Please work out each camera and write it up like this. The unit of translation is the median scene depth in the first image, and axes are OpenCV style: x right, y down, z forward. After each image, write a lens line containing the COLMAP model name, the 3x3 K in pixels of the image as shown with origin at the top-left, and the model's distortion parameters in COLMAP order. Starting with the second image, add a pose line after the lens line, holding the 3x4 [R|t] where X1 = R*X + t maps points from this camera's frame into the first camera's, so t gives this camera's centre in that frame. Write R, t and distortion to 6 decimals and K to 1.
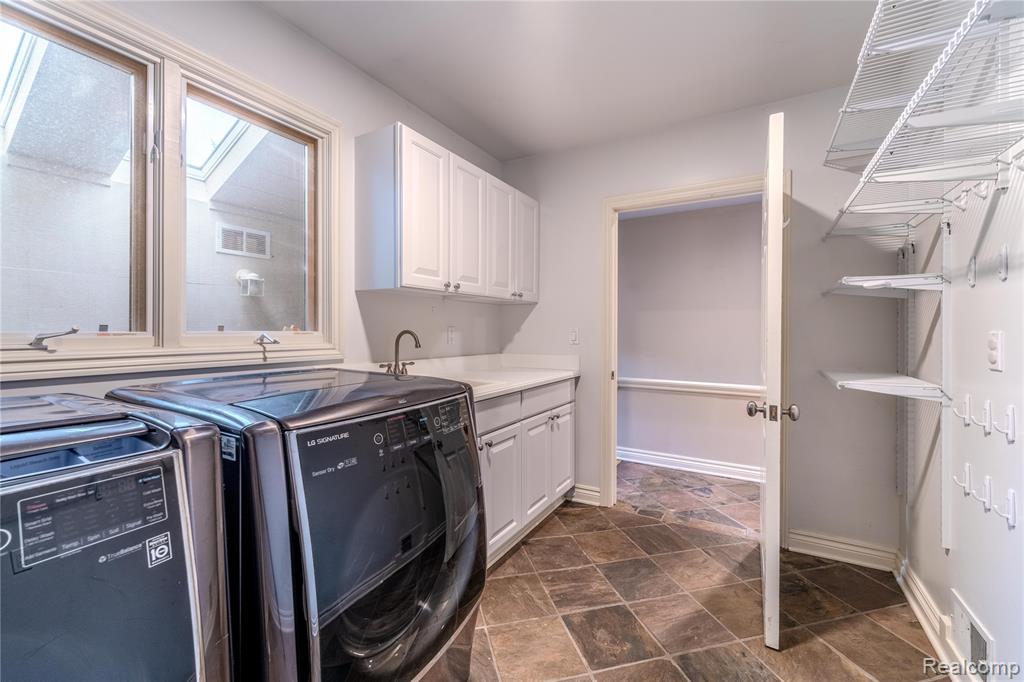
lens RADIAL K [[419.1, 0, 512.4], [0, 419.1, 336.7], [0, 0, 1]] dist [0.000765, -0.000578]
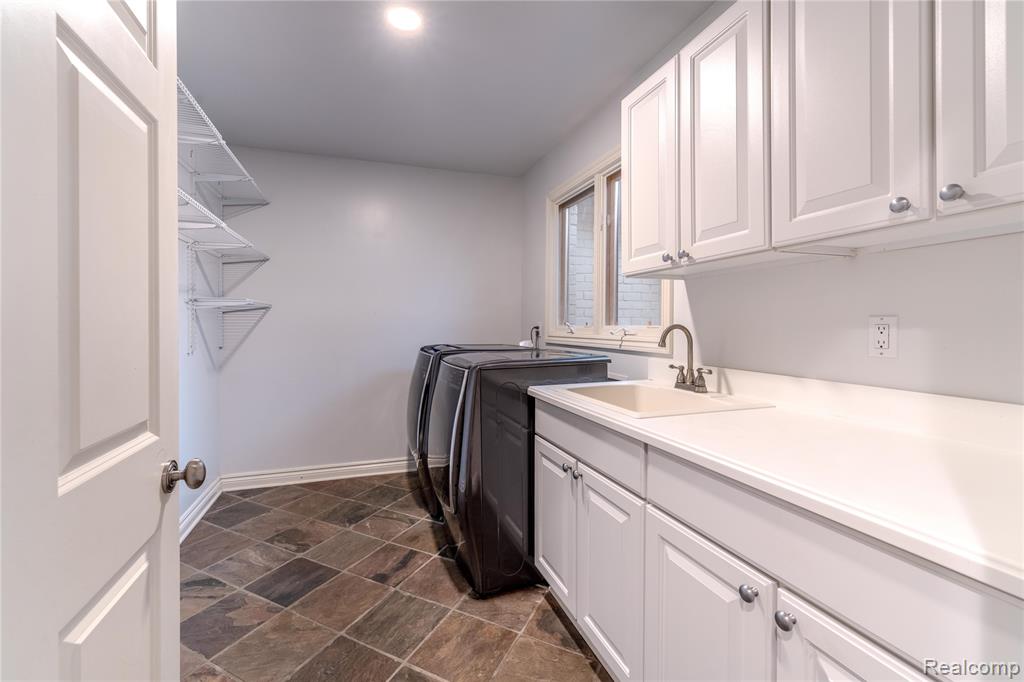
lens RADIAL K [[419.1, 0, 497.2], [0, 419.1, 323.0], [0, 0, 1]] dist [0.000765, -0.000578]
pose [[-0.658967, 0.000880, -0.752171, 0.597268], [-0.004400, 0.999978, 0.005025, -0.022392], [0.752159, 0.006621, -0.658948, 1.365329]]
